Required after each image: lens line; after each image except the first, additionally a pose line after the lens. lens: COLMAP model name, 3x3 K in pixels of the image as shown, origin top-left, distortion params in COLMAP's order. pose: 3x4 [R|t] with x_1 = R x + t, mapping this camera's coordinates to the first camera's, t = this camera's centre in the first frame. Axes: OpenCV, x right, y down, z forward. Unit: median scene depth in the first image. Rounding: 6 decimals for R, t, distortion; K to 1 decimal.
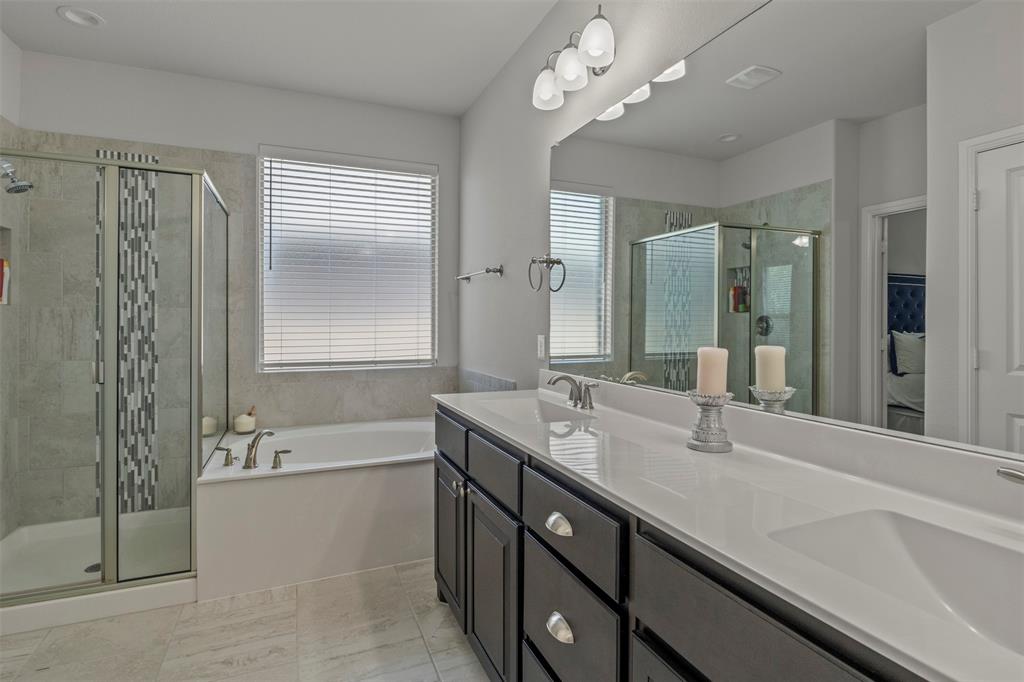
lens RADIAL K [[515.0, 0, 512.1], [0, 515.0, 332.6], [0, 0, 1]] dist [-0.003394, -0.000752]
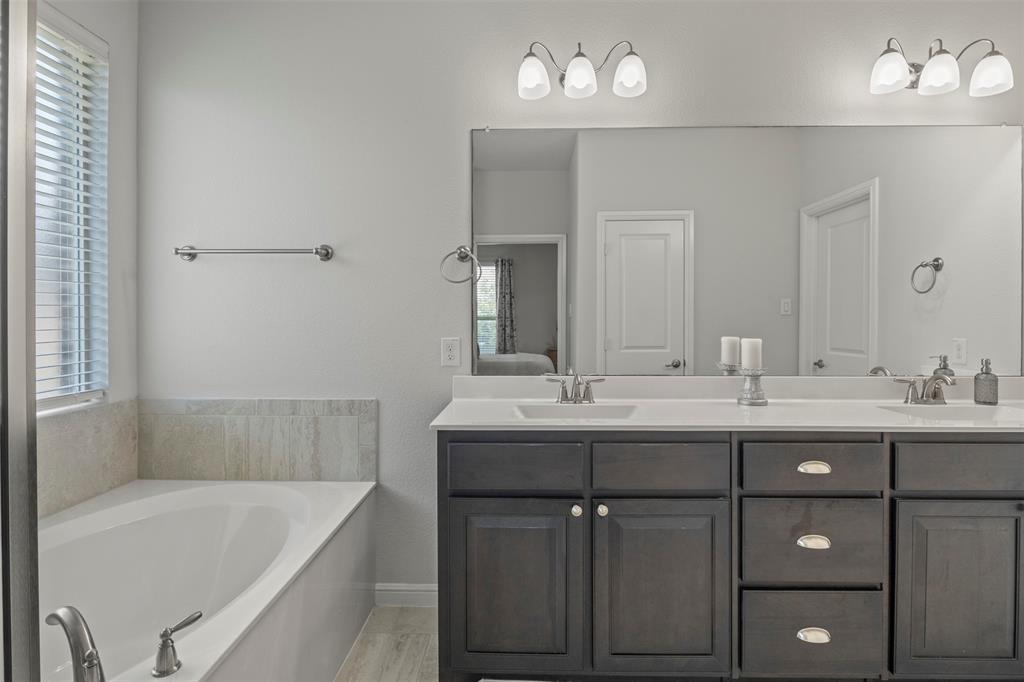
lens RADIAL K [[515.0, 0, 512.3], [0, 515.0, 331.4], [0, 0, 1]] dist [-0.003394, -0.000752]
pose [[0.410041, -0.016872, 0.911911, -0.752971], [0.020540, 0.999746, 0.009262, -0.011707], [-0.911836, 0.014933, 0.410283, 0.597848]]
